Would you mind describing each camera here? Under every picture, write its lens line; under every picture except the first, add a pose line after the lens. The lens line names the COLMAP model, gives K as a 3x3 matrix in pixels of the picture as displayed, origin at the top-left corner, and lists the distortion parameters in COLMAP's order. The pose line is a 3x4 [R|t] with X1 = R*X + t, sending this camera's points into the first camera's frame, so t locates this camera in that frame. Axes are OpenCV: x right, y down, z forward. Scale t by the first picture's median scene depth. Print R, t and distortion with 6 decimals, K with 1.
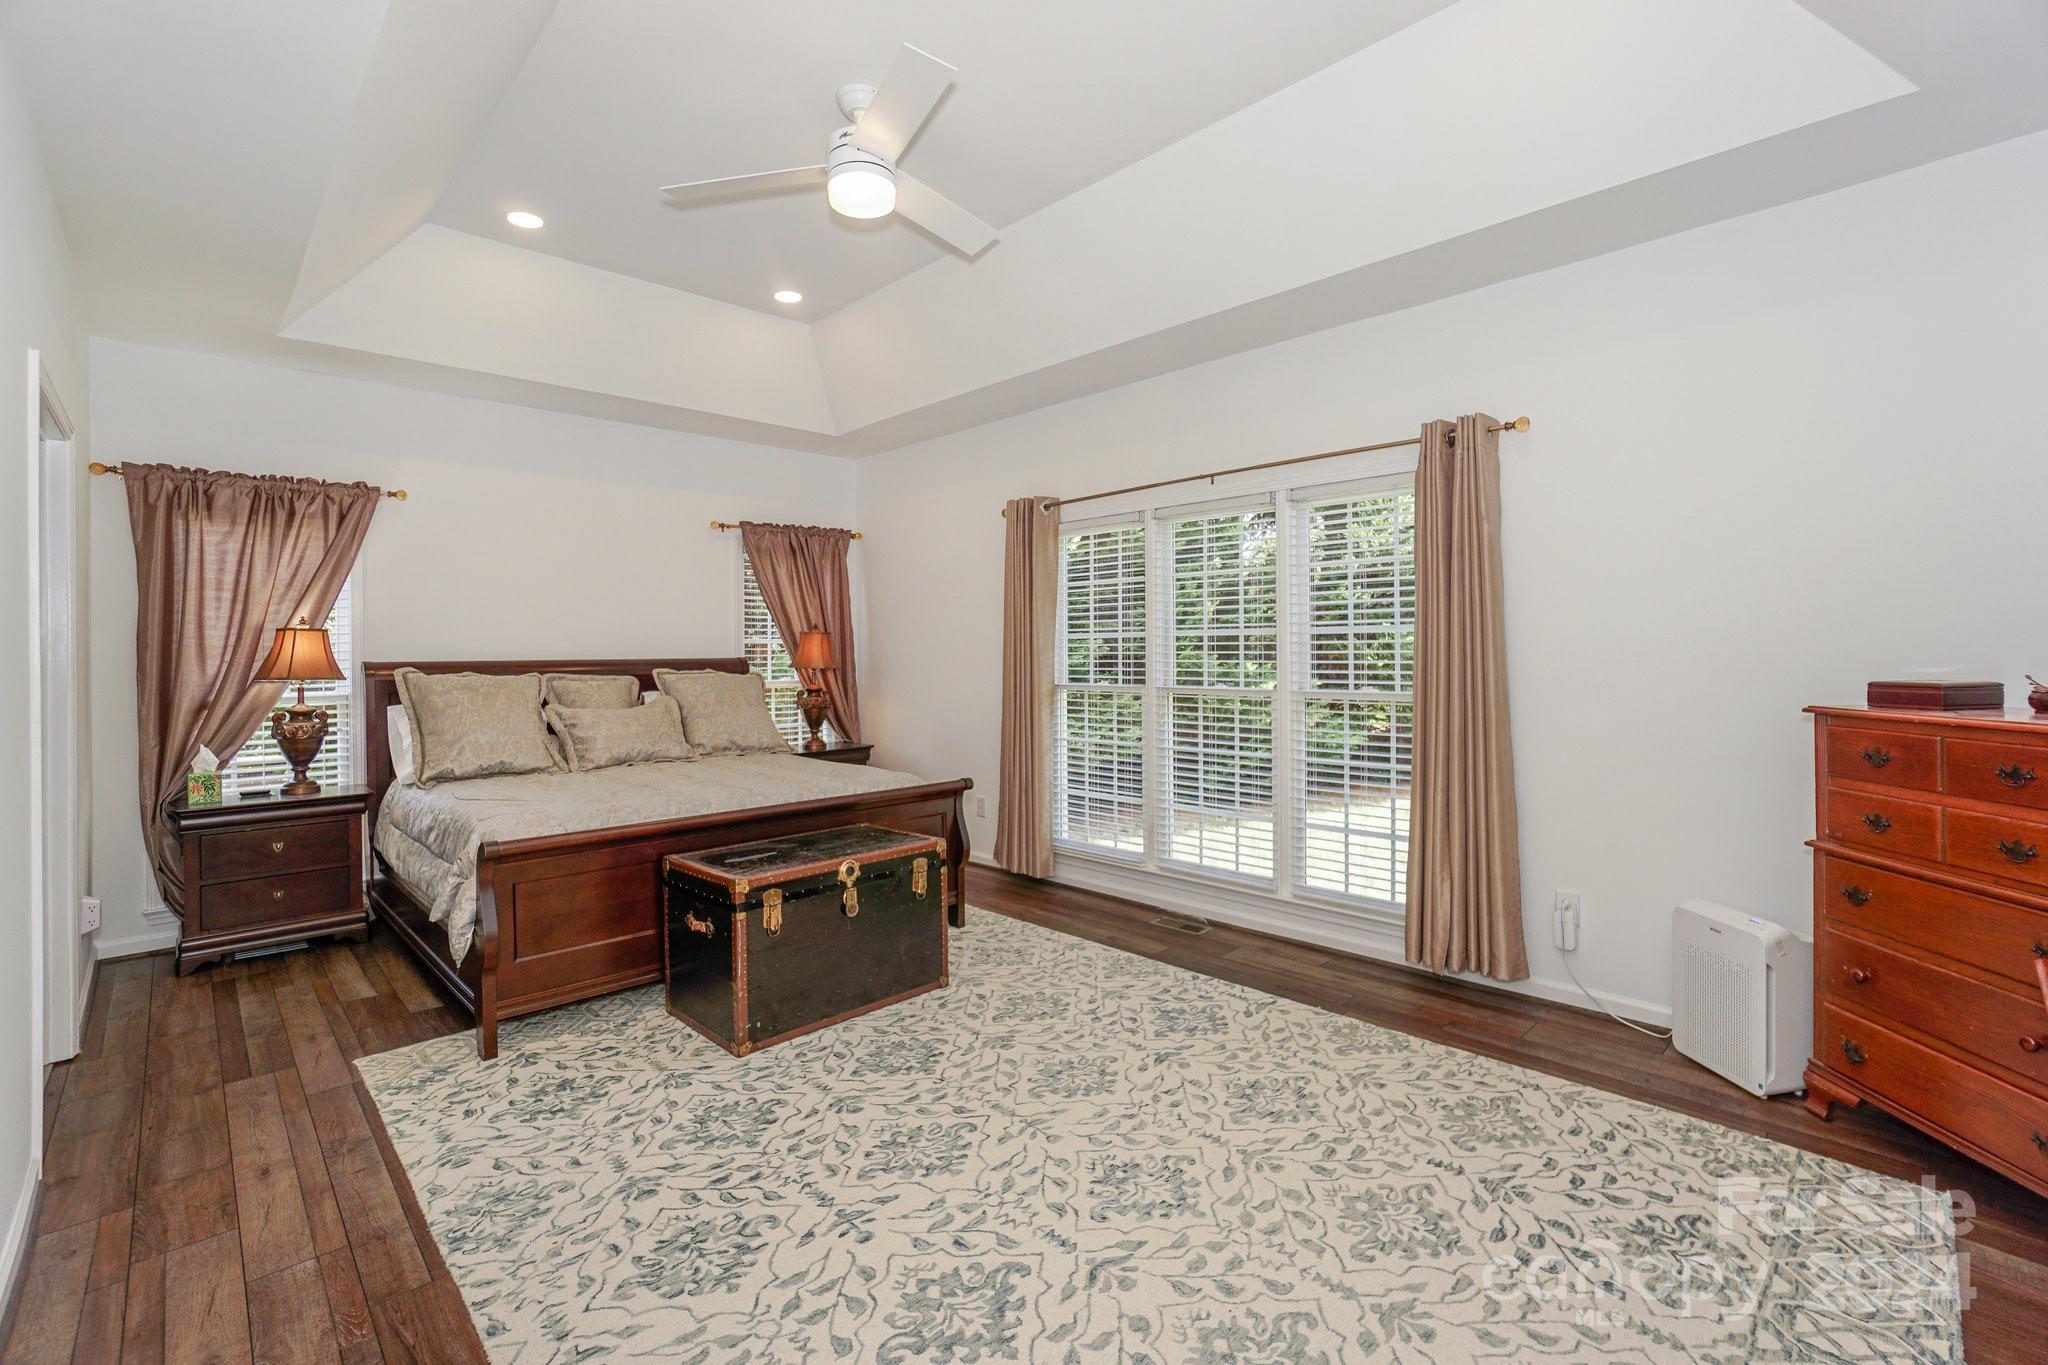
lens RADIAL K [[902.6, 0, 1067.8], [0, 902.6, 647.1], [0, 0, 1]] dist [-0.026946, 0.009500]
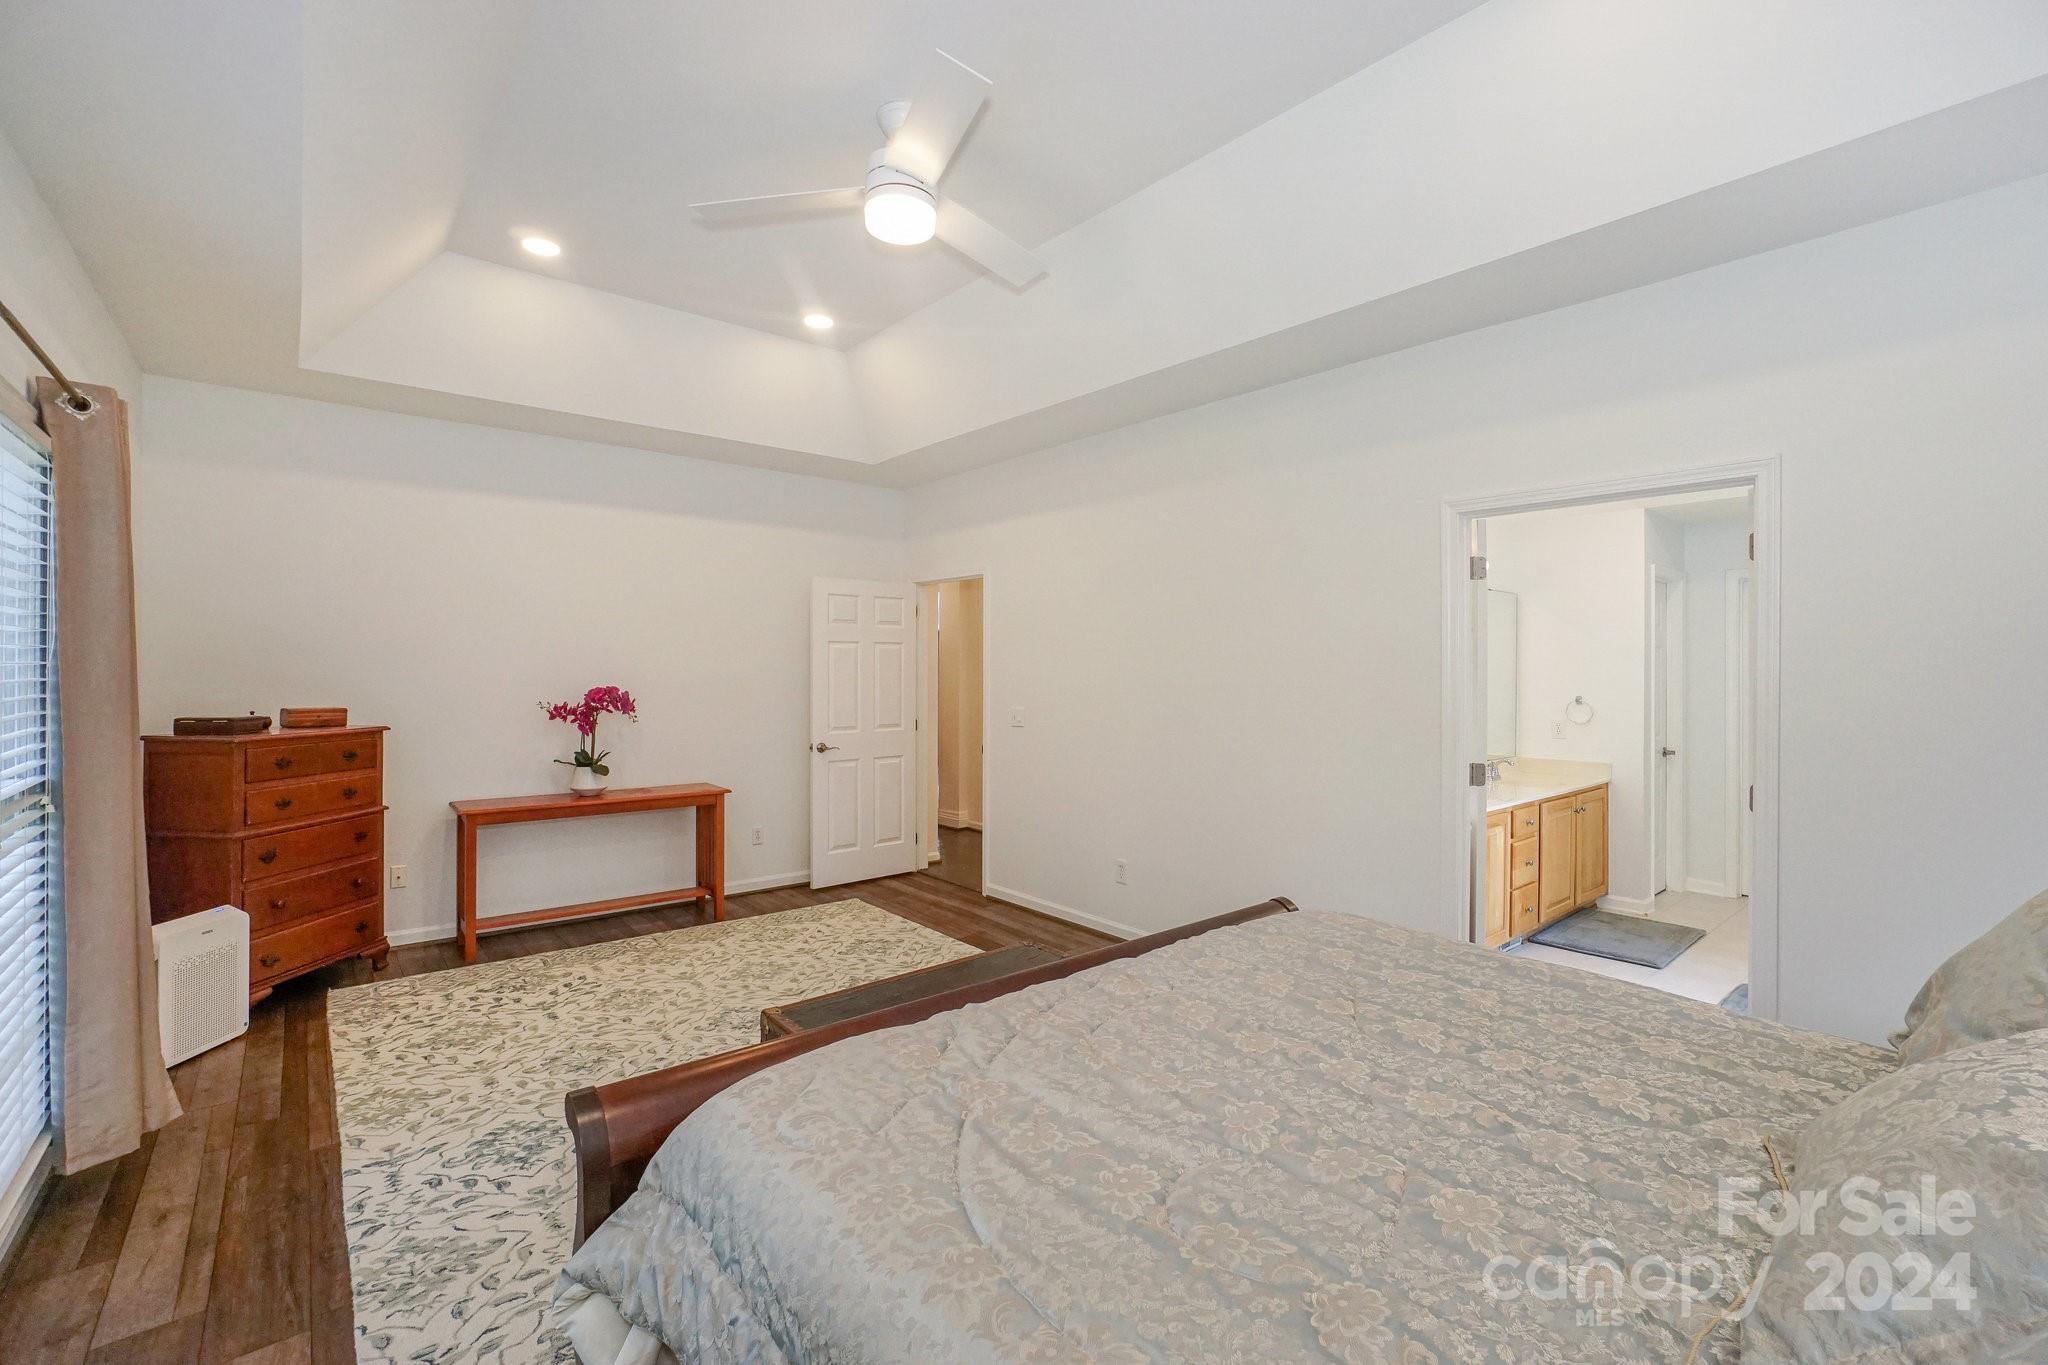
lens RADIAL K [[902.6, 0, 1022.5], [0, 902.6, 681.7], [0, 0, 1]] dist [-0.026946, 0.009500]
pose [[-0.992060, -0.001678, 0.125751, -0.524351], [-0.000592, 0.999962, 0.008675, -0.028032], [-0.125761, 0.008532, -0.992024, 2.114420]]
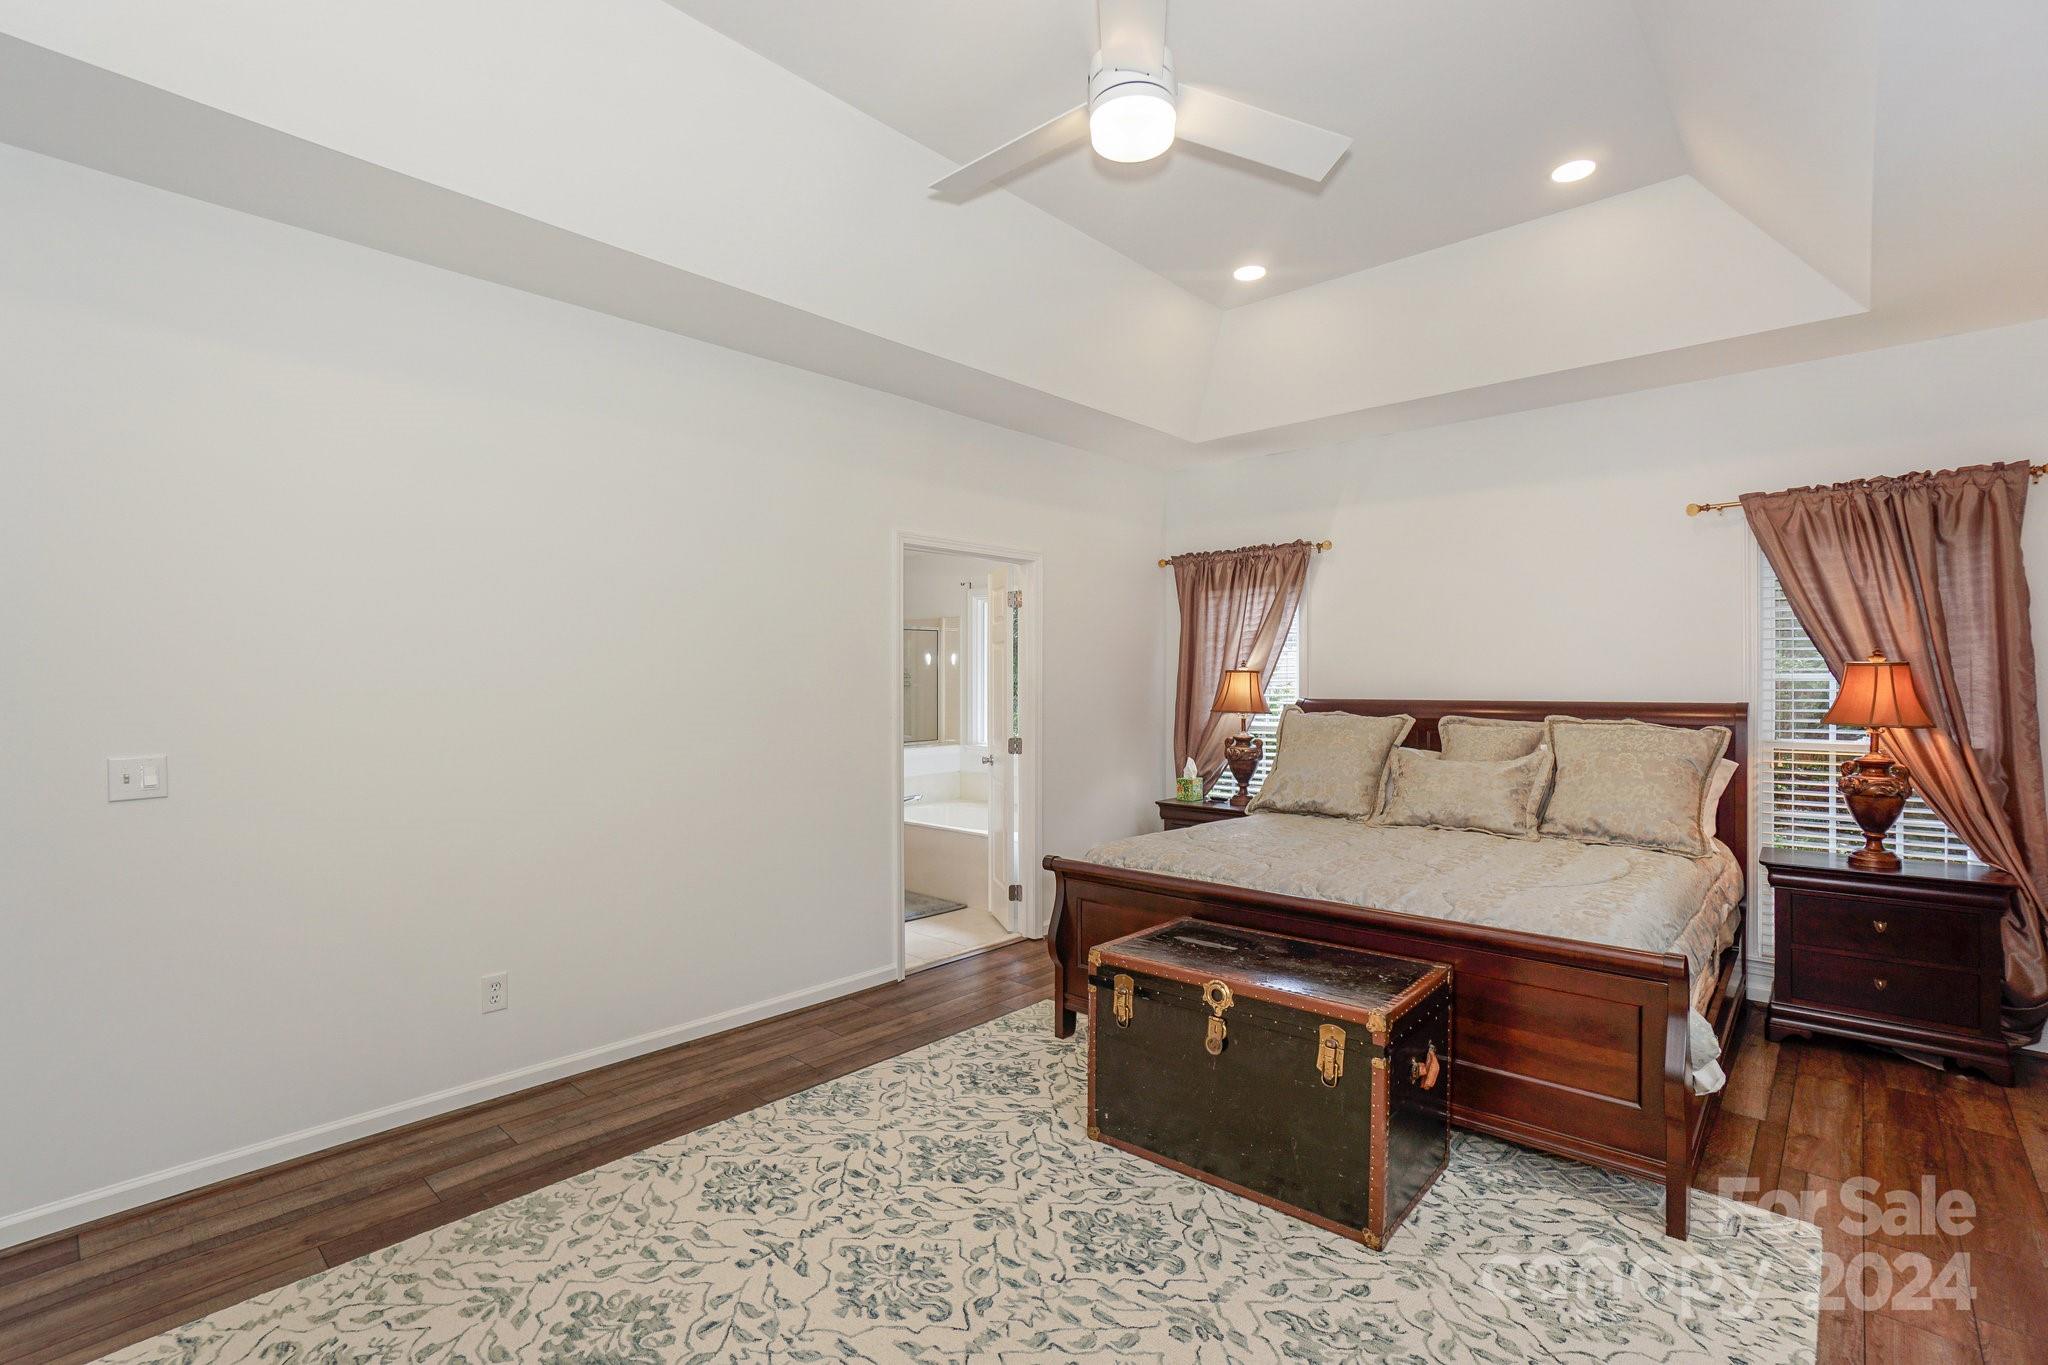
lens RADIAL K [[987.6, 0, 1045.1], [0, 987.6, 673.4], [0, 0, 1]] dist [-0.027332, 0.002010]
pose [[0.015171, 0.002368, -0.999882, 0.697224], [0.006732, 0.999974, 0.002471, -0.030708], [0.999862, -0.006769, 0.015155, 1.001993]]
